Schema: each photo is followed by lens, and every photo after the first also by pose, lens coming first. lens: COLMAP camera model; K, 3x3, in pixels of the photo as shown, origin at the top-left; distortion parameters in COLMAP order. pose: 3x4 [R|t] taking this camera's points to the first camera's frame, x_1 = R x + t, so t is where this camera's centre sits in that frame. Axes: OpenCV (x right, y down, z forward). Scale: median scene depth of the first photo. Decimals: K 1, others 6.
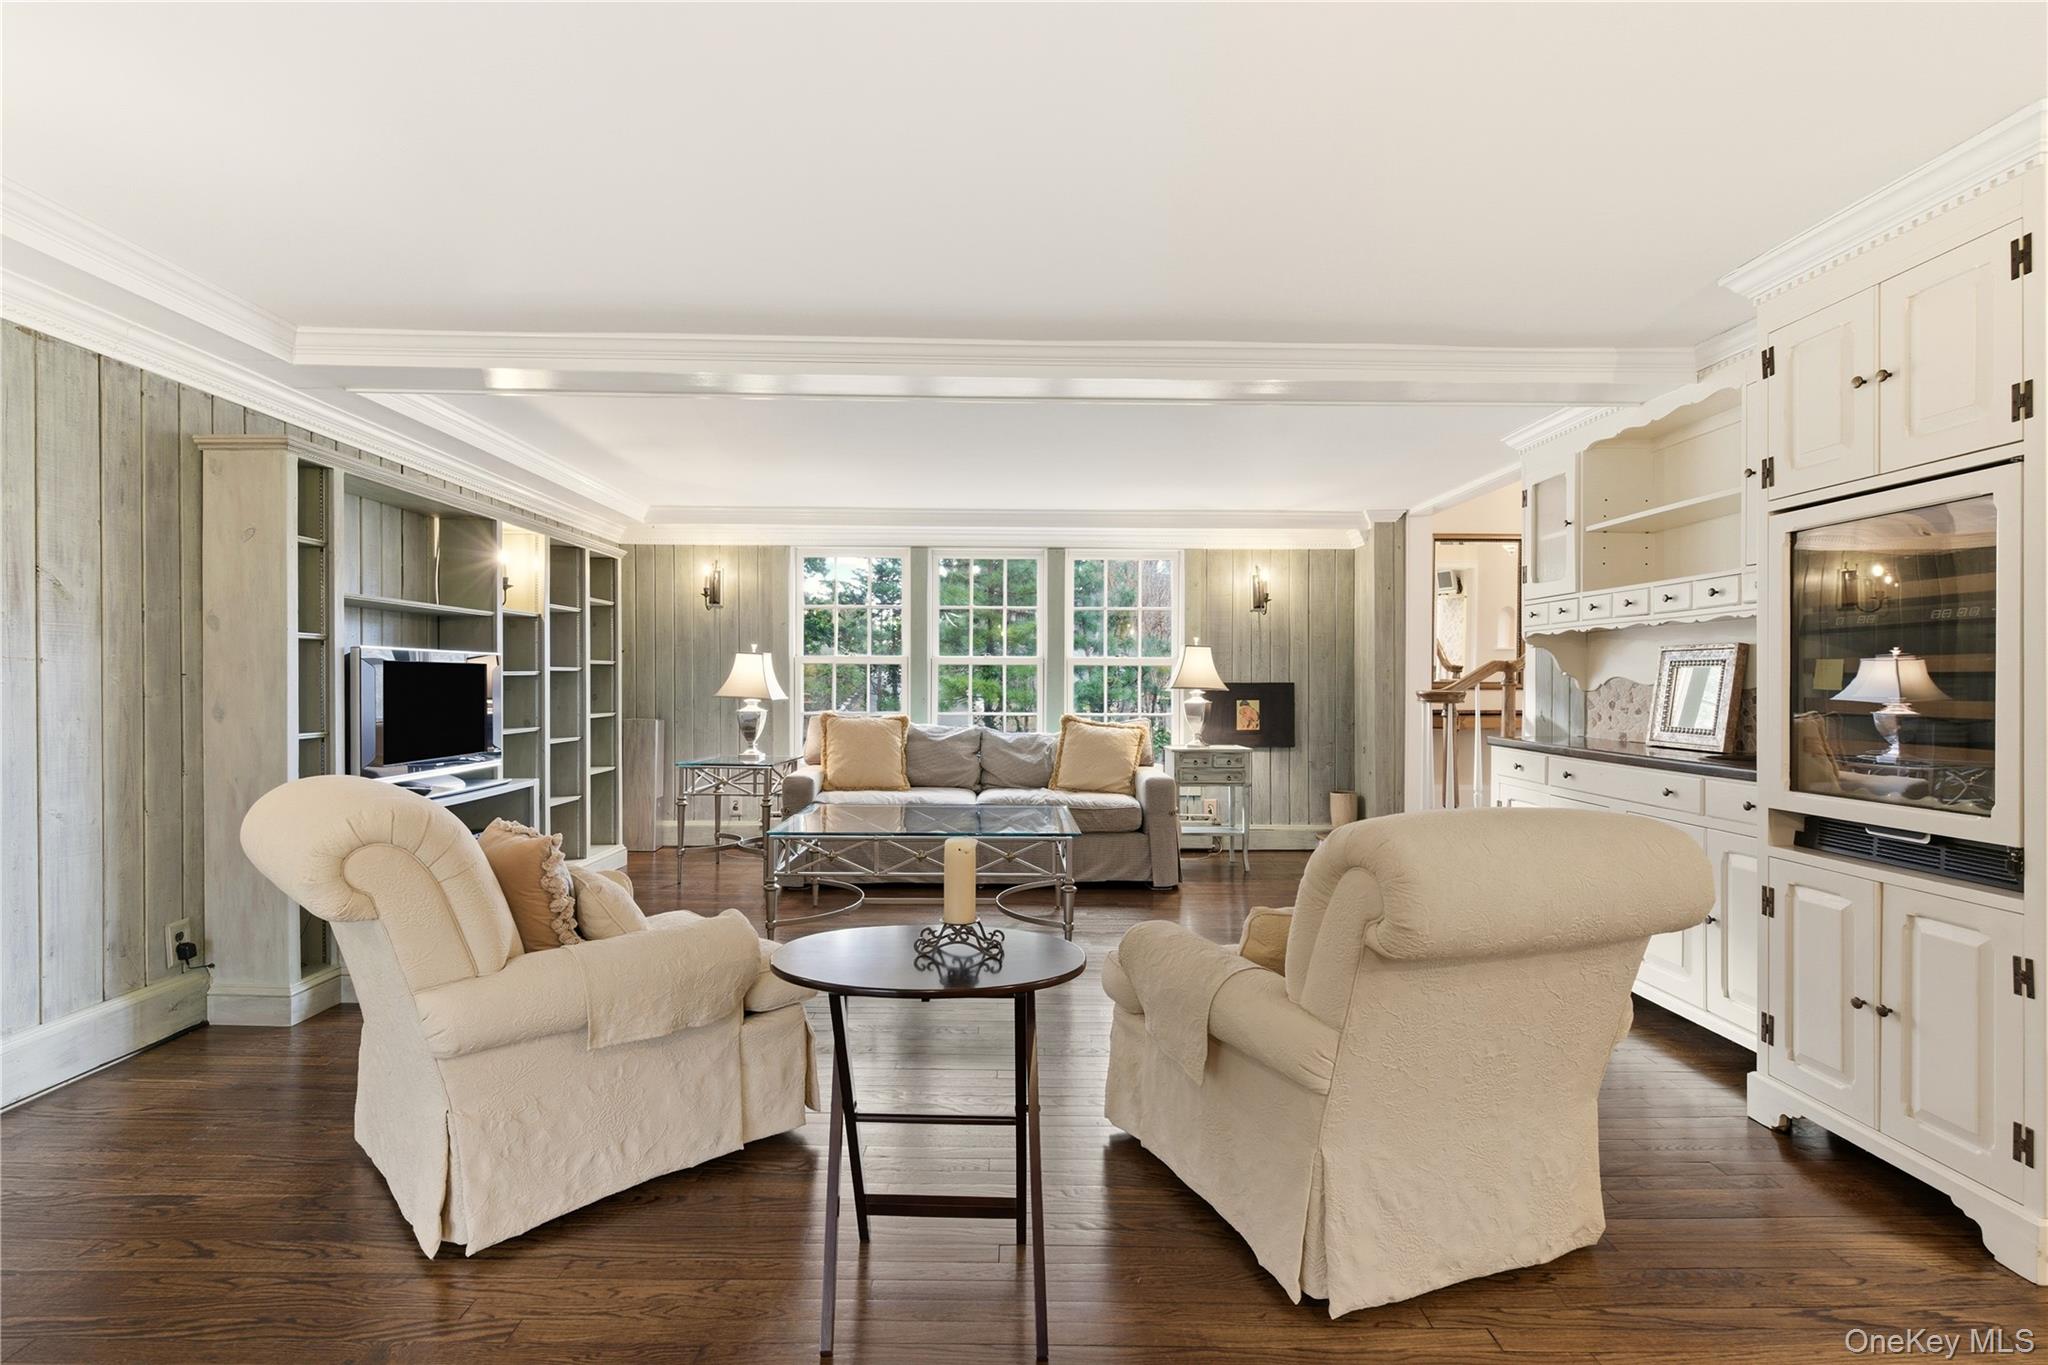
lens RADIAL K [[932.6, 0, 1010.0], [0, 932.6, 686.6], [0, 0, 1]] dist [0.000272, -0.000113]
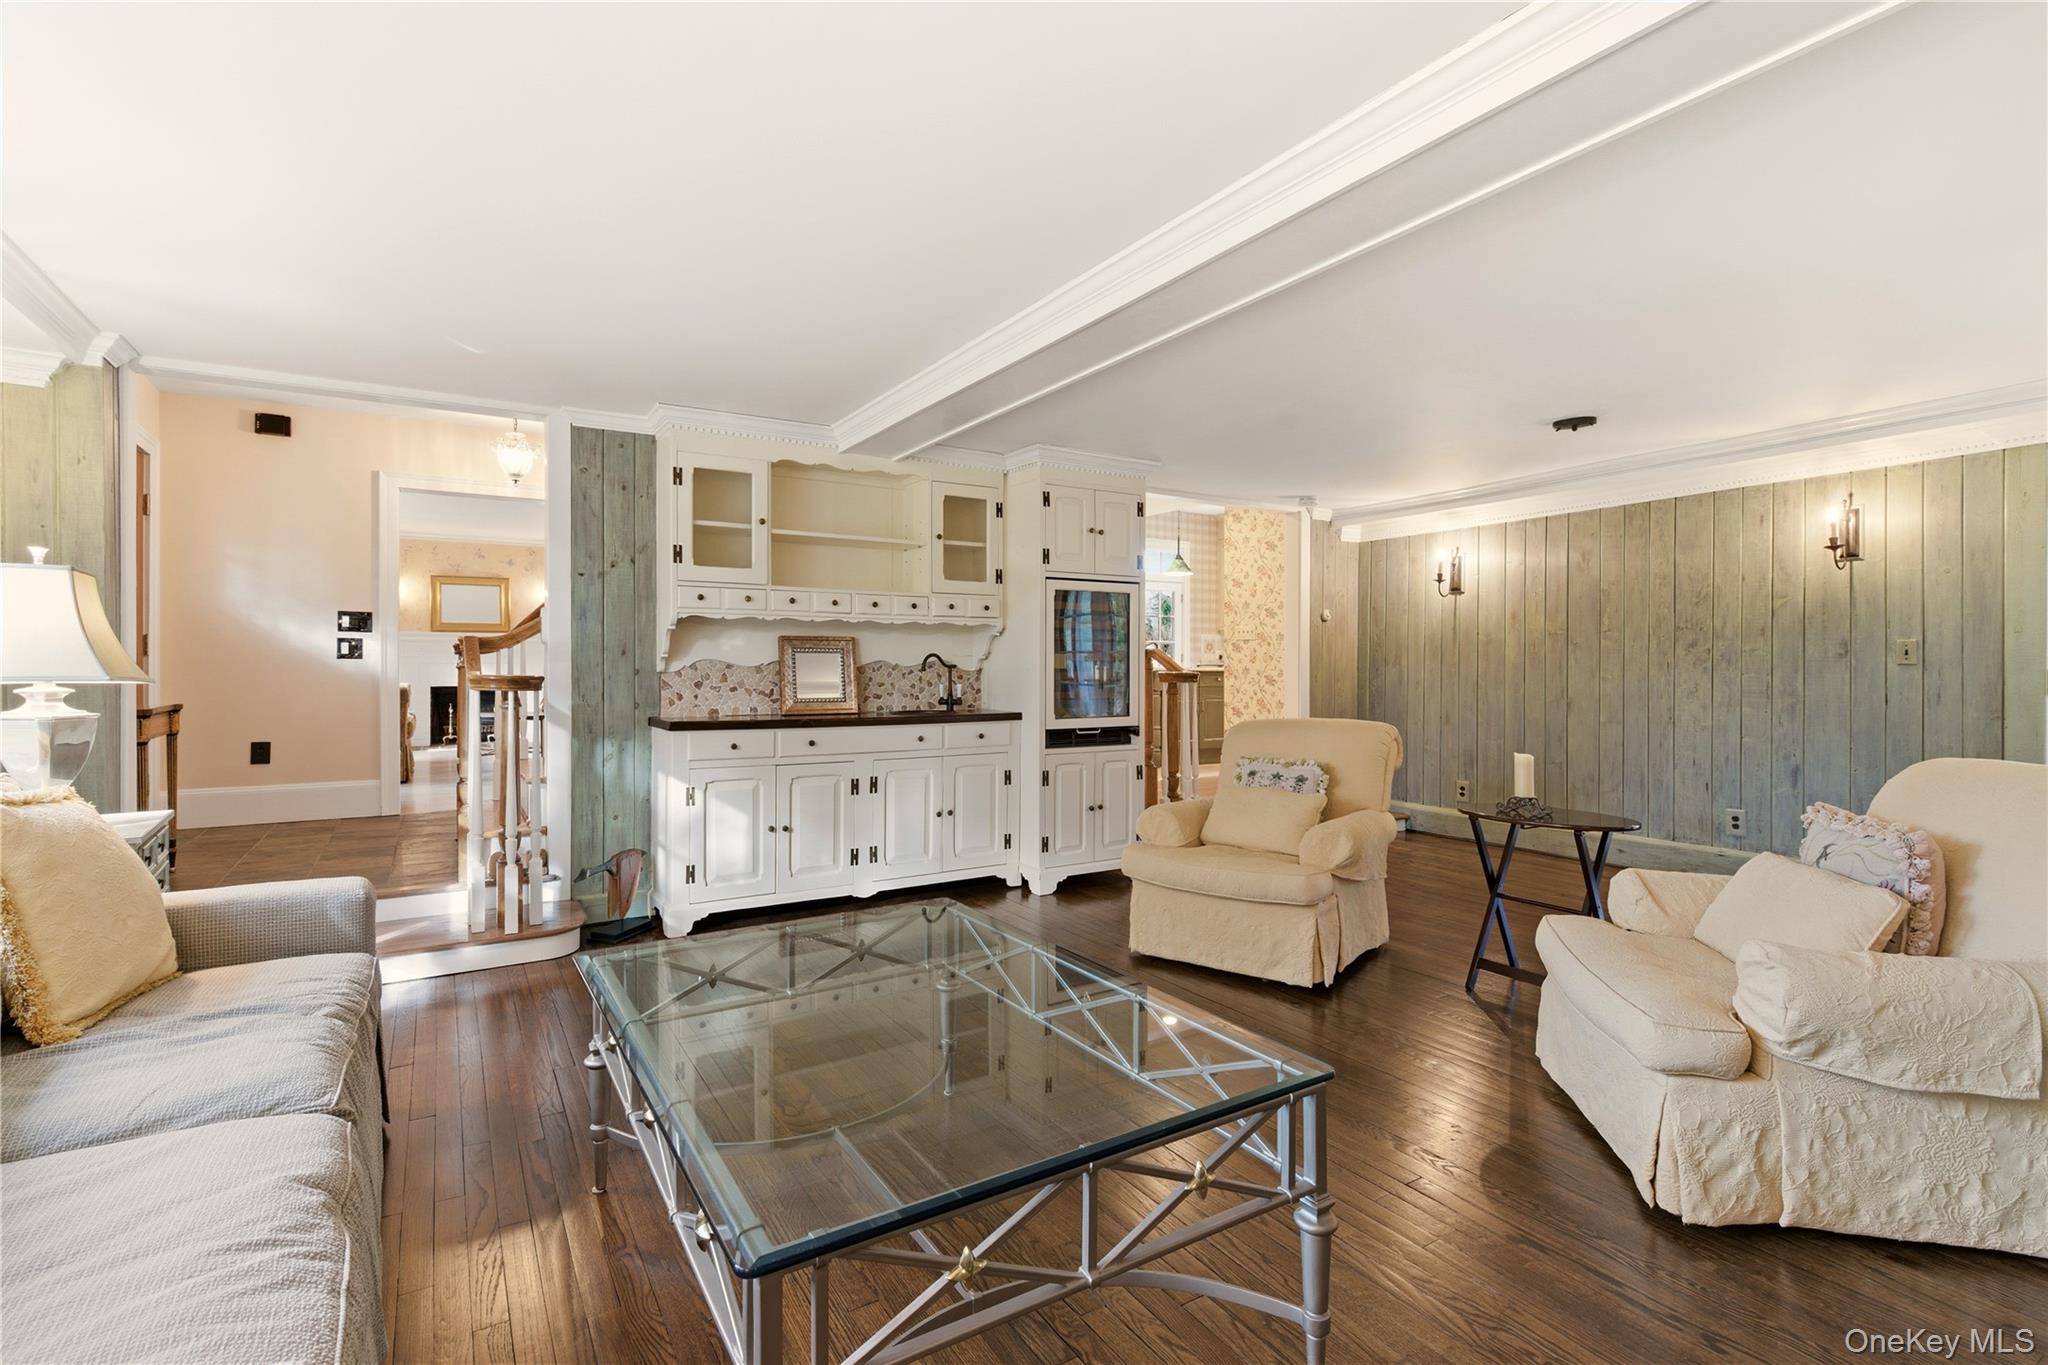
lens RADIAL K [[932.6, 0, 1010.0], [0, 932.6, 686.6], [0, 0, 1]] dist [0.000272, -0.000113]
pose [[-0.518368, -0.022077, 0.854873, -0.803617], [0.002234, 0.999628, 0.027170, -0.012123], [-0.855155, 0.015994, -0.518126, 2.073138]]
